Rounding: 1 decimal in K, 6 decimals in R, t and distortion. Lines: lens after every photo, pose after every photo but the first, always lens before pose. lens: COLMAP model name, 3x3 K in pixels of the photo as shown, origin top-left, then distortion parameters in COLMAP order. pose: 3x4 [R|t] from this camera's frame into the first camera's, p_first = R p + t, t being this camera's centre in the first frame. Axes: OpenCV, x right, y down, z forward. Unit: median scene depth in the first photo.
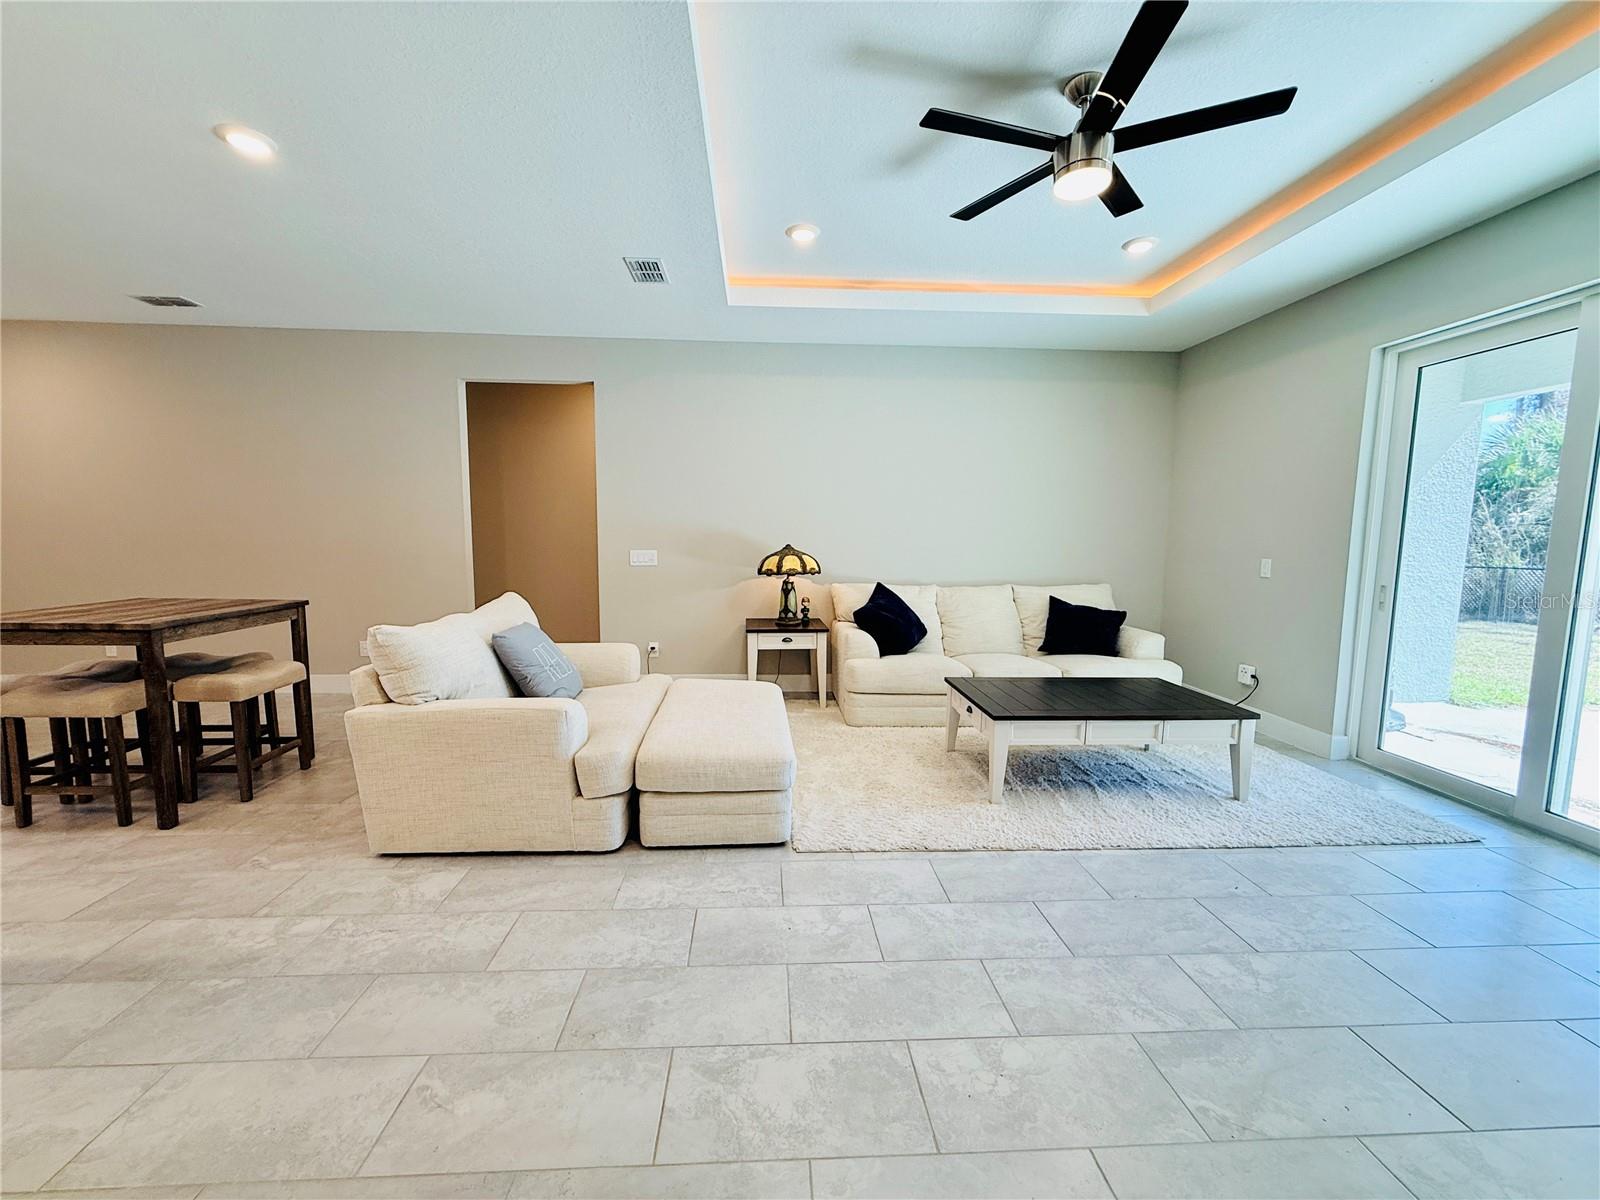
lens RADIAL K [[637.1, 0, 795.7], [0, 637.1, 603.7], [0, 0, 1]] dist [0.000918, -0.000147]
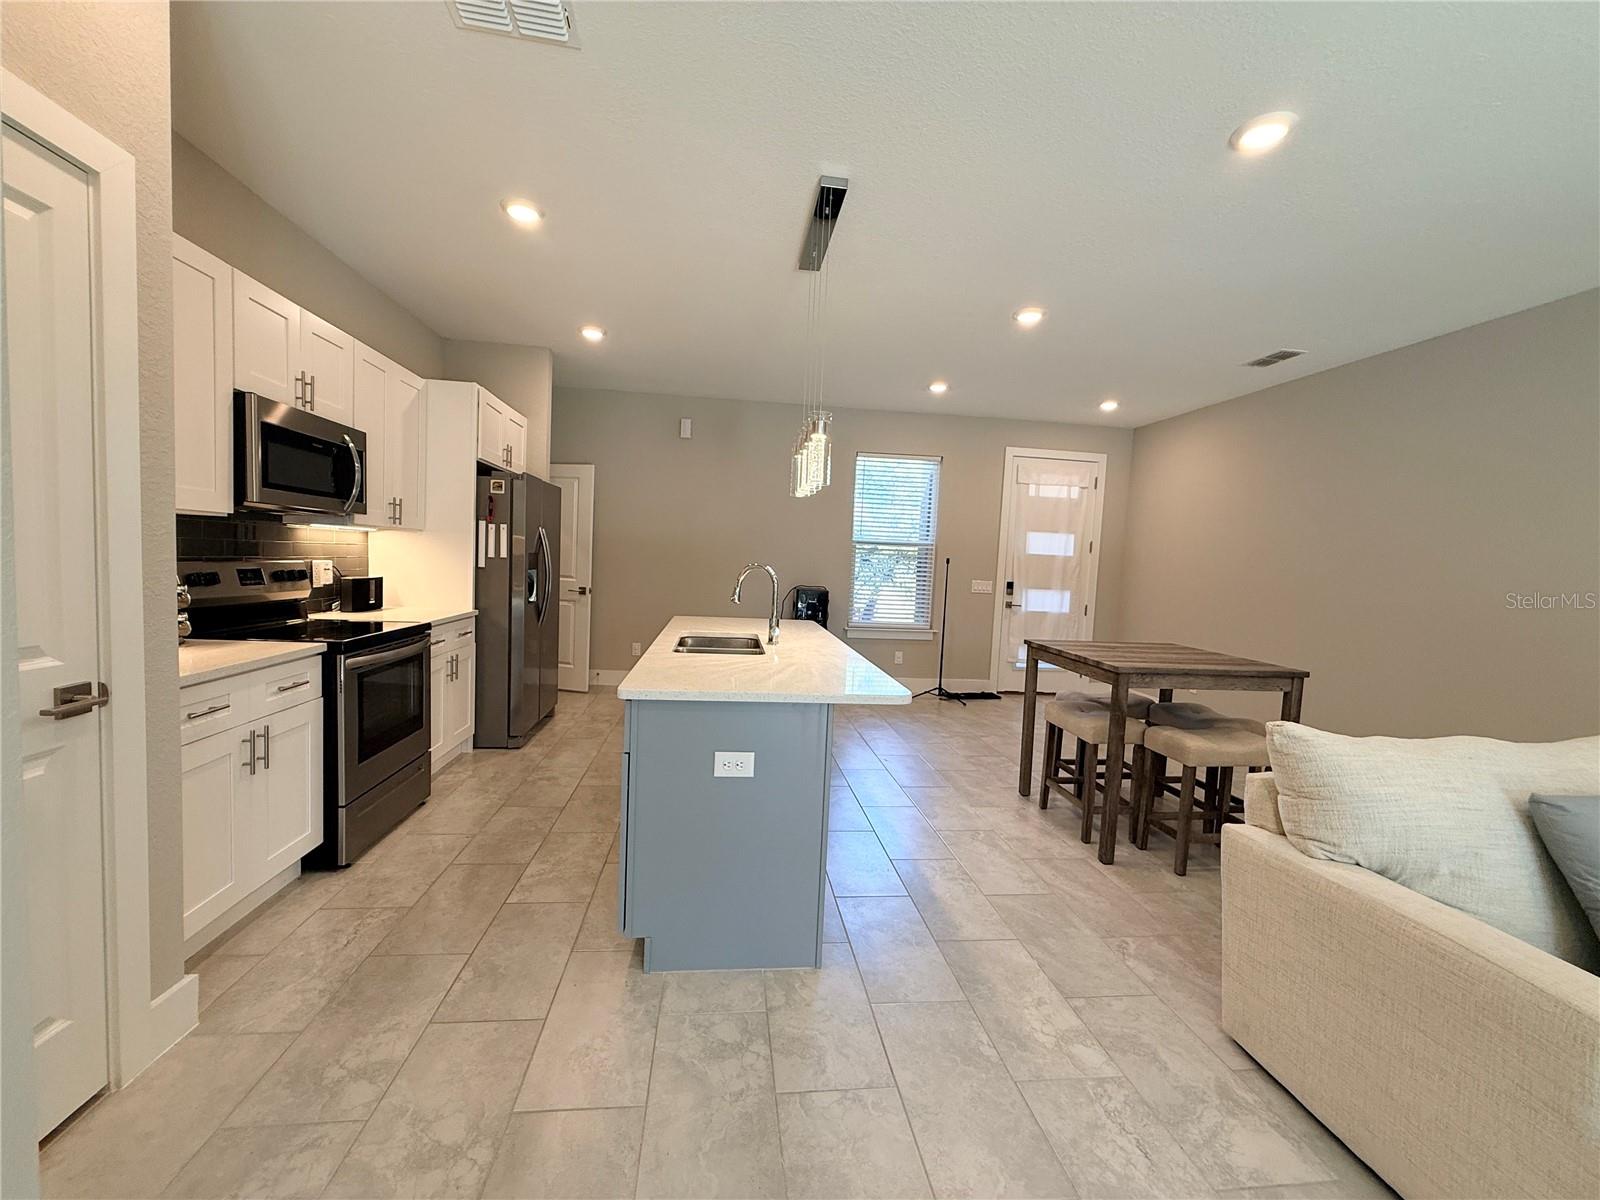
lens RADIAL K [[637.1, 0, 792.2], [0, 637.1, 601.9], [0, 0, 1]] dist [0.000918, -0.000147]
pose [[0.059141, 0.059178, -0.996494, -0.003470], [-0.154633, 0.986735, 0.049421, -0.043082], [0.986200, 0.151168, 0.067508, 0.383853]]
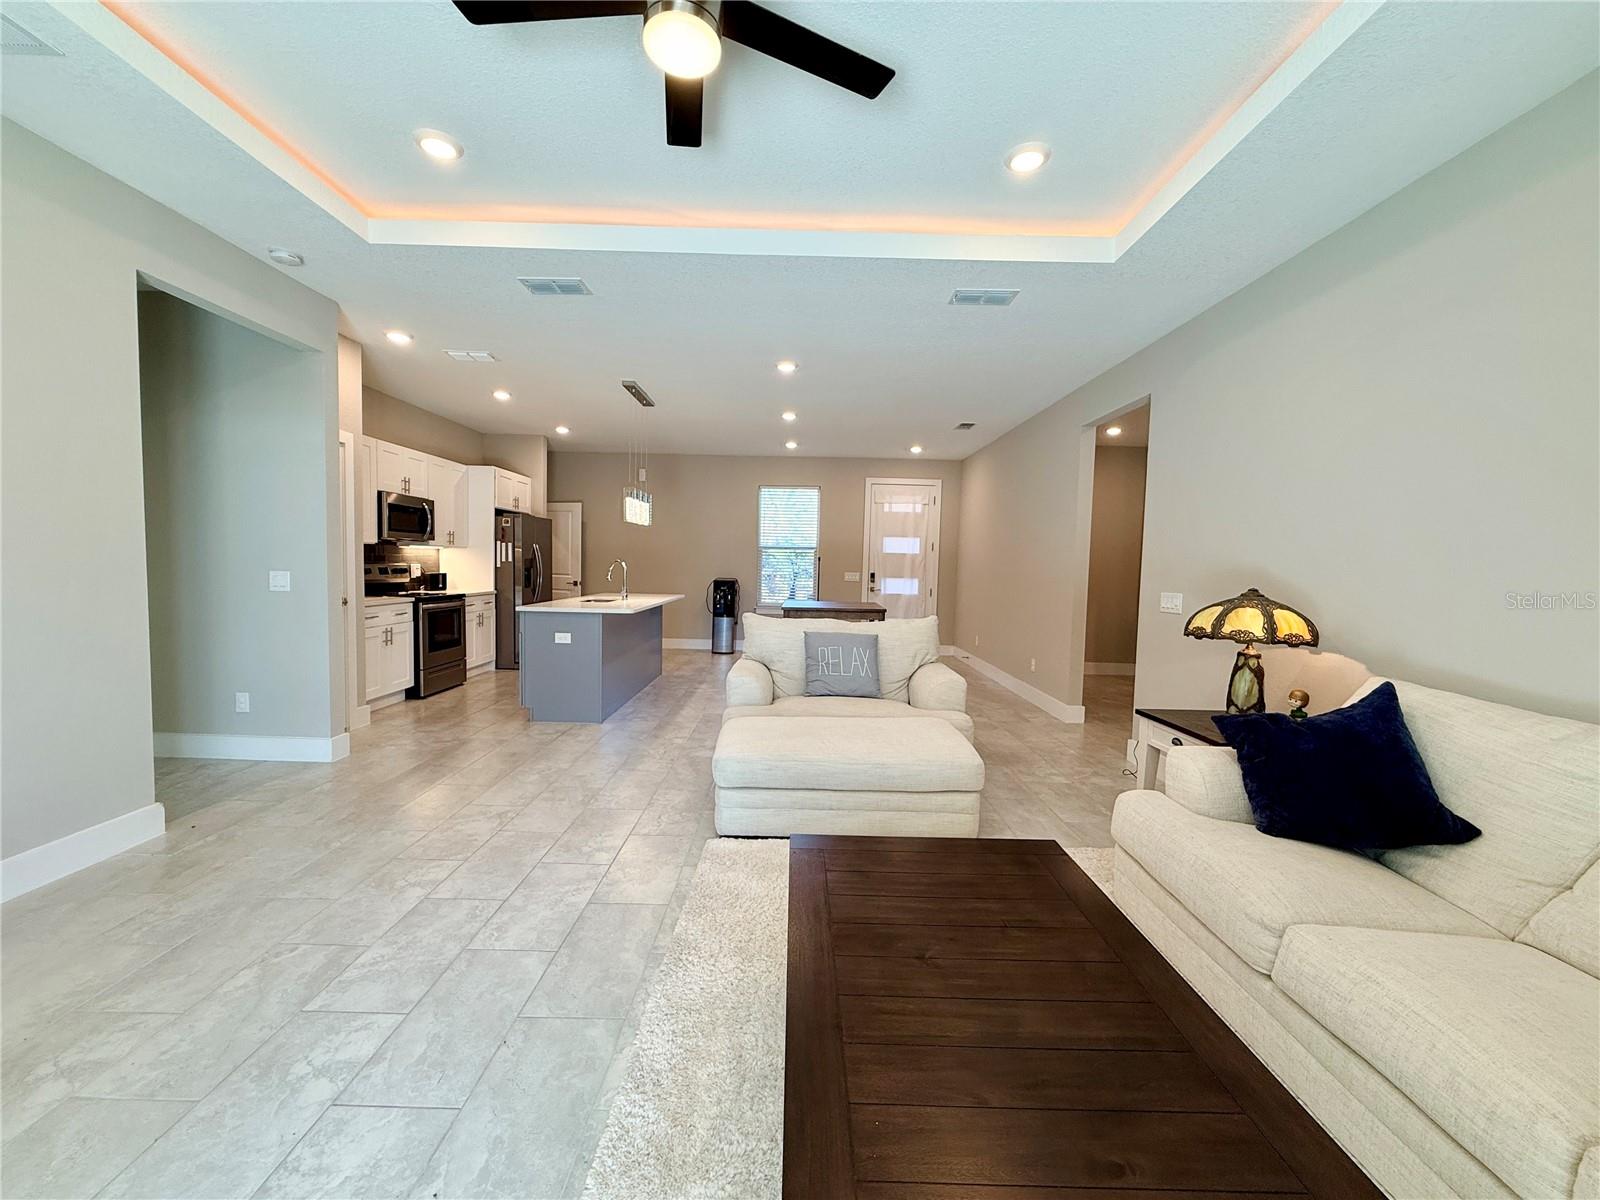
lens RADIAL K [[637.1, 0, 792.0], [0, 637.1, 602.1], [0, 0, 1]] dist [0.000918, -0.000147]
pose [[-0.060584, 0.048151, -0.997001, 1.081229], [-0.133686, 0.989445, 0.055909, -0.106275], [0.989170, 0.136673, -0.053508, 1.148978]]
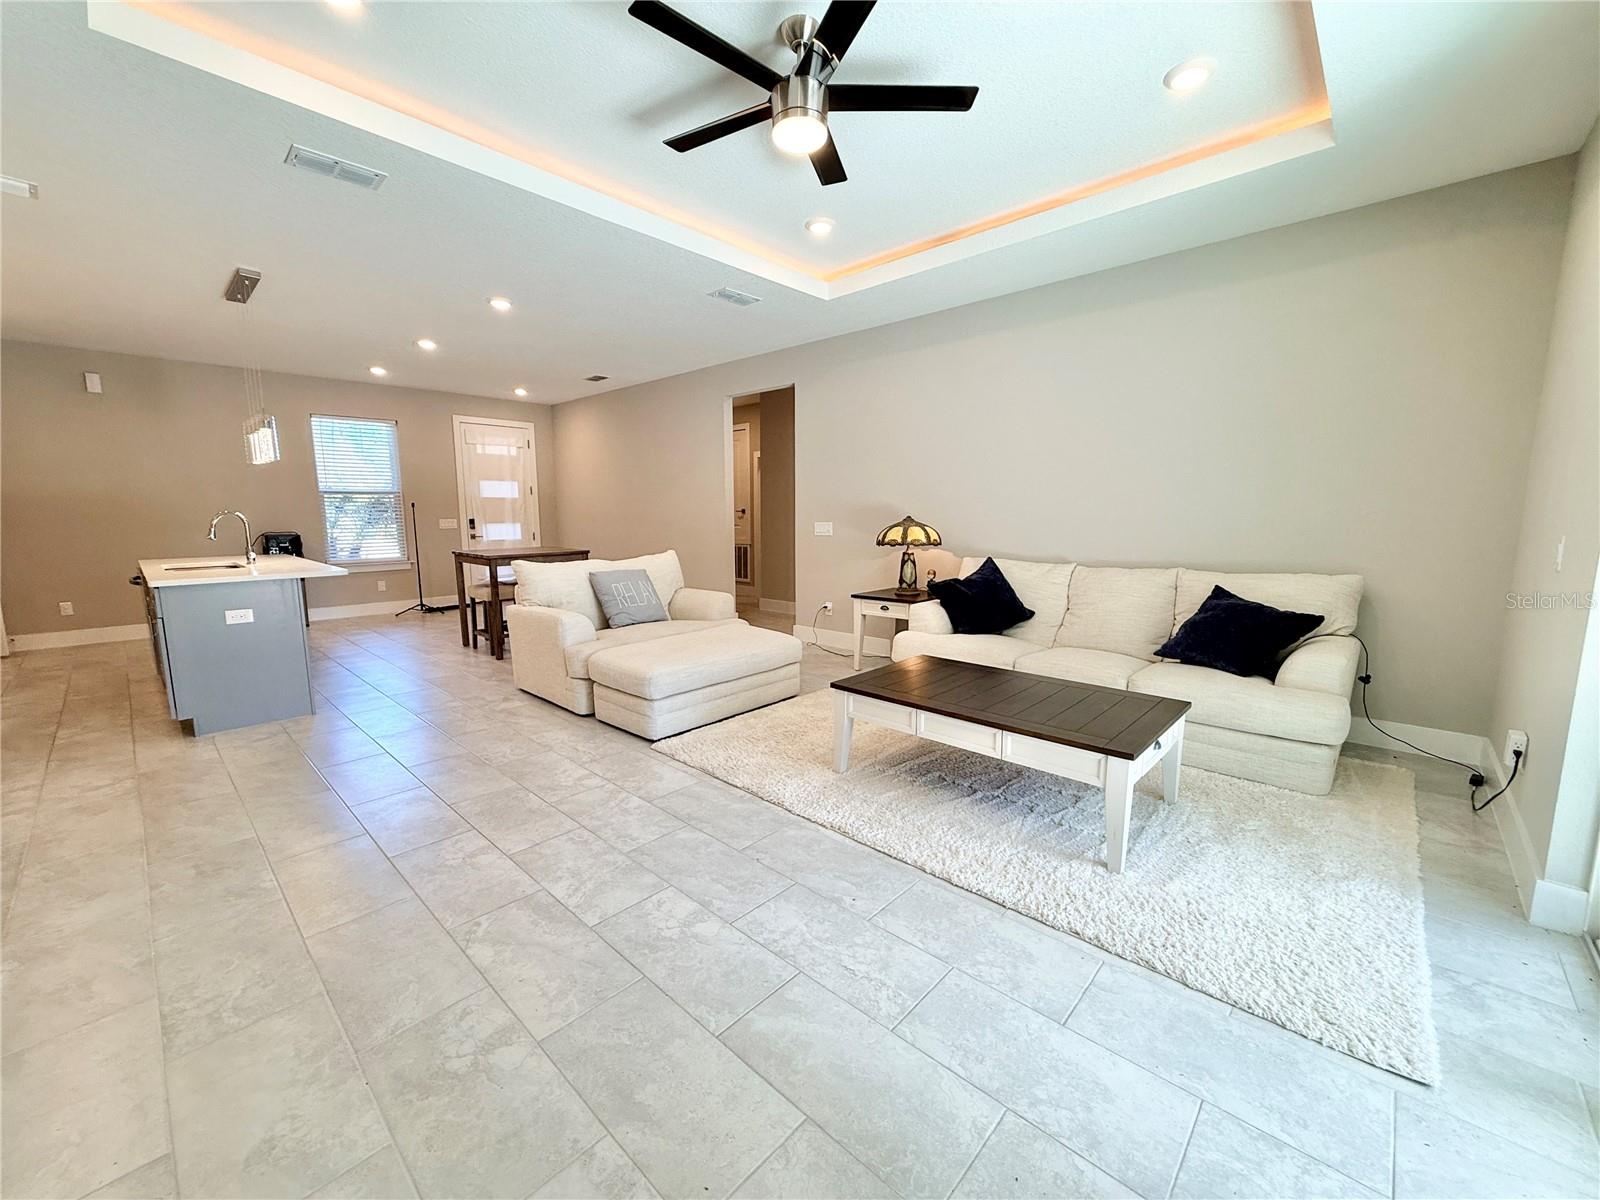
lens RADIAL K [[637.1, 0, 794.2], [0, 637.1, 602.0], [0, 0, 1]] dist [0.000918, -0.000147]
pose [[0.689229, 0.088371, -0.719134, 1.121124], [-0.068108, 0.996041, 0.057124, -0.003499], [0.721335, 0.009607, 0.692520, 0.303971]]
